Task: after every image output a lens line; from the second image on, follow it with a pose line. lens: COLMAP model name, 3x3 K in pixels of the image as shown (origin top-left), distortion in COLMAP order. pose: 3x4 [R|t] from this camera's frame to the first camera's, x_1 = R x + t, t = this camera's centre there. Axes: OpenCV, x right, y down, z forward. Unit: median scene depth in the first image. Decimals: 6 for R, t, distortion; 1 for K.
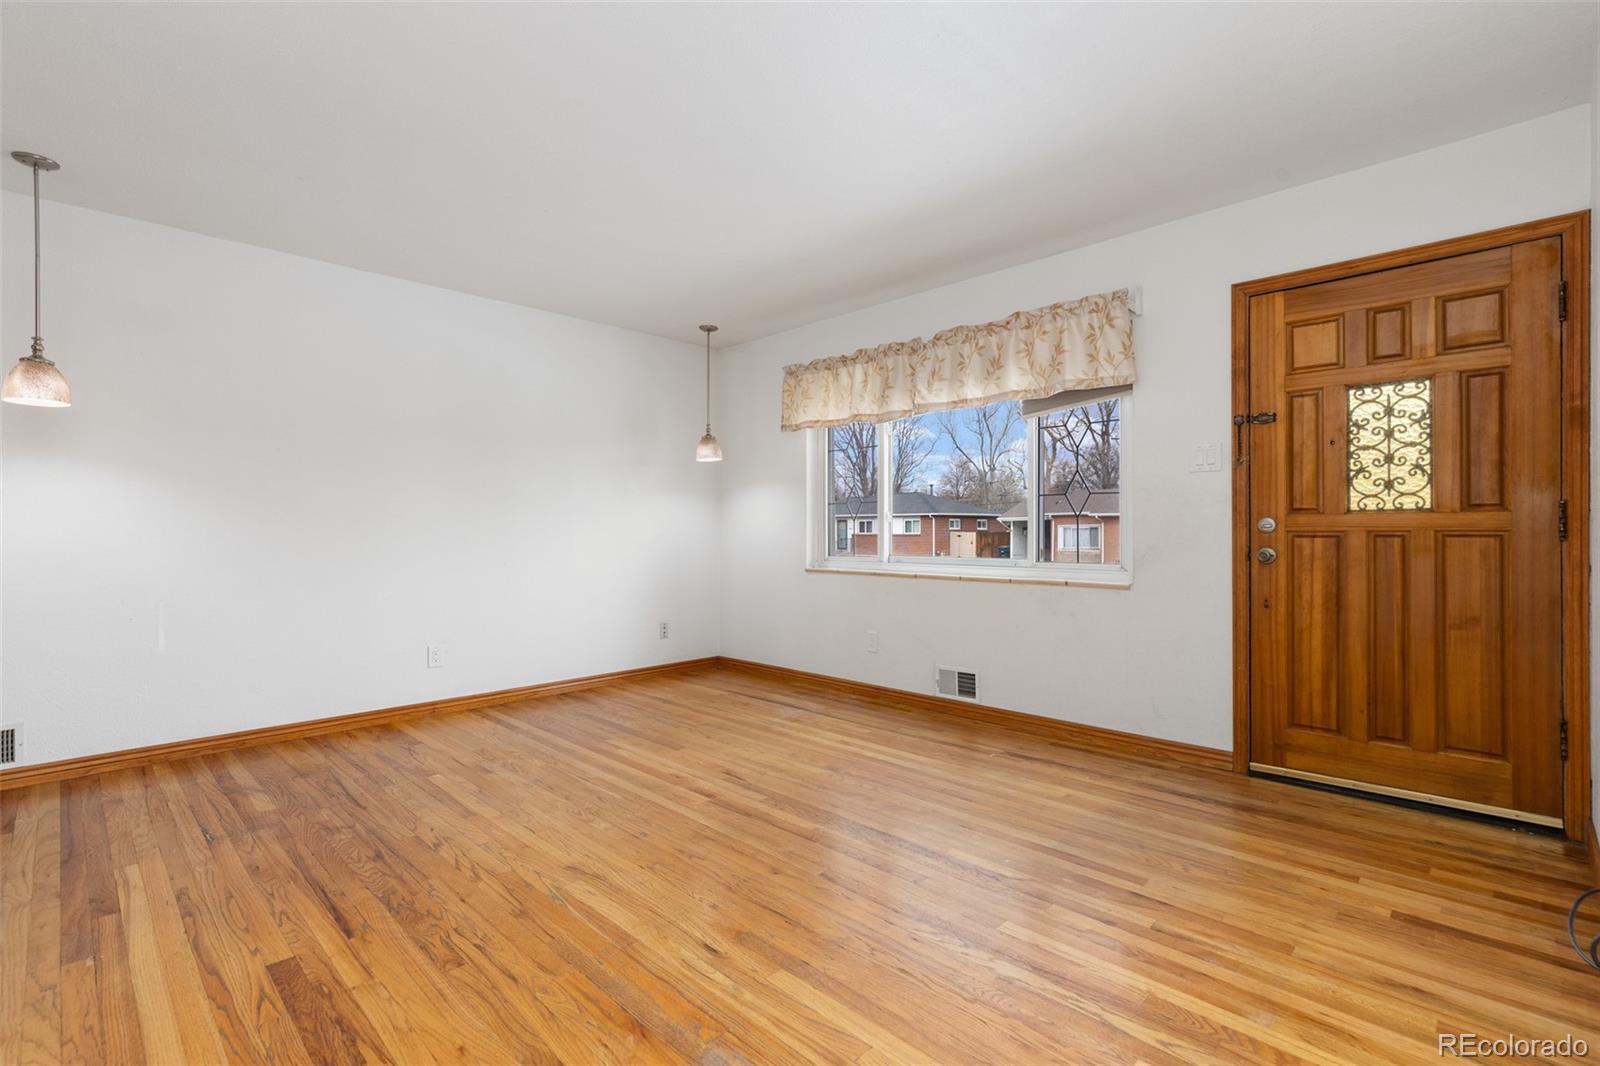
lens RADIAL K [[733.6, 0, 790.1], [0, 733.6, 532.4], [0, 0, 1]] dist [0.016788, -0.000695]
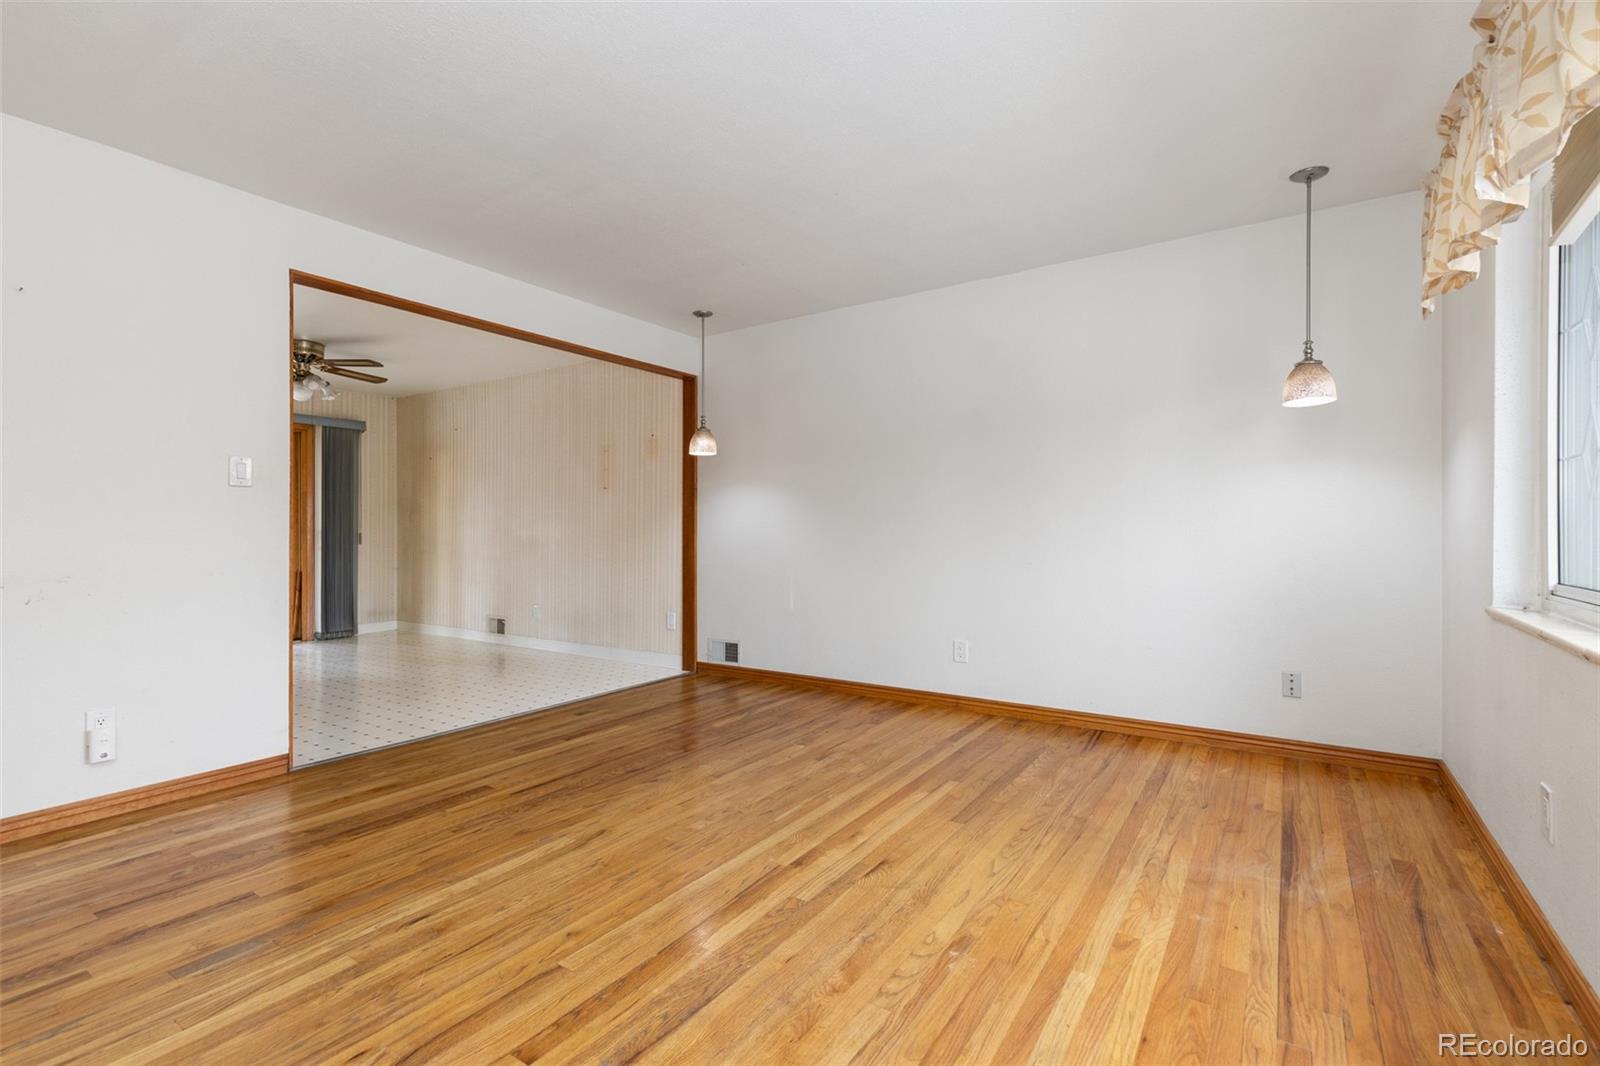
lens RADIAL K [[733.6, 0, 791.1], [0, 733.6, 532.7], [0, 0, 1]] dist [0.016788, -0.000695]
pose [[0.181359, 0.007043, -0.983392, 0.656229], [0.005318, 0.999953, 0.008142, -0.005689], [0.983403, -0.006706, 0.181313, 0.835994]]
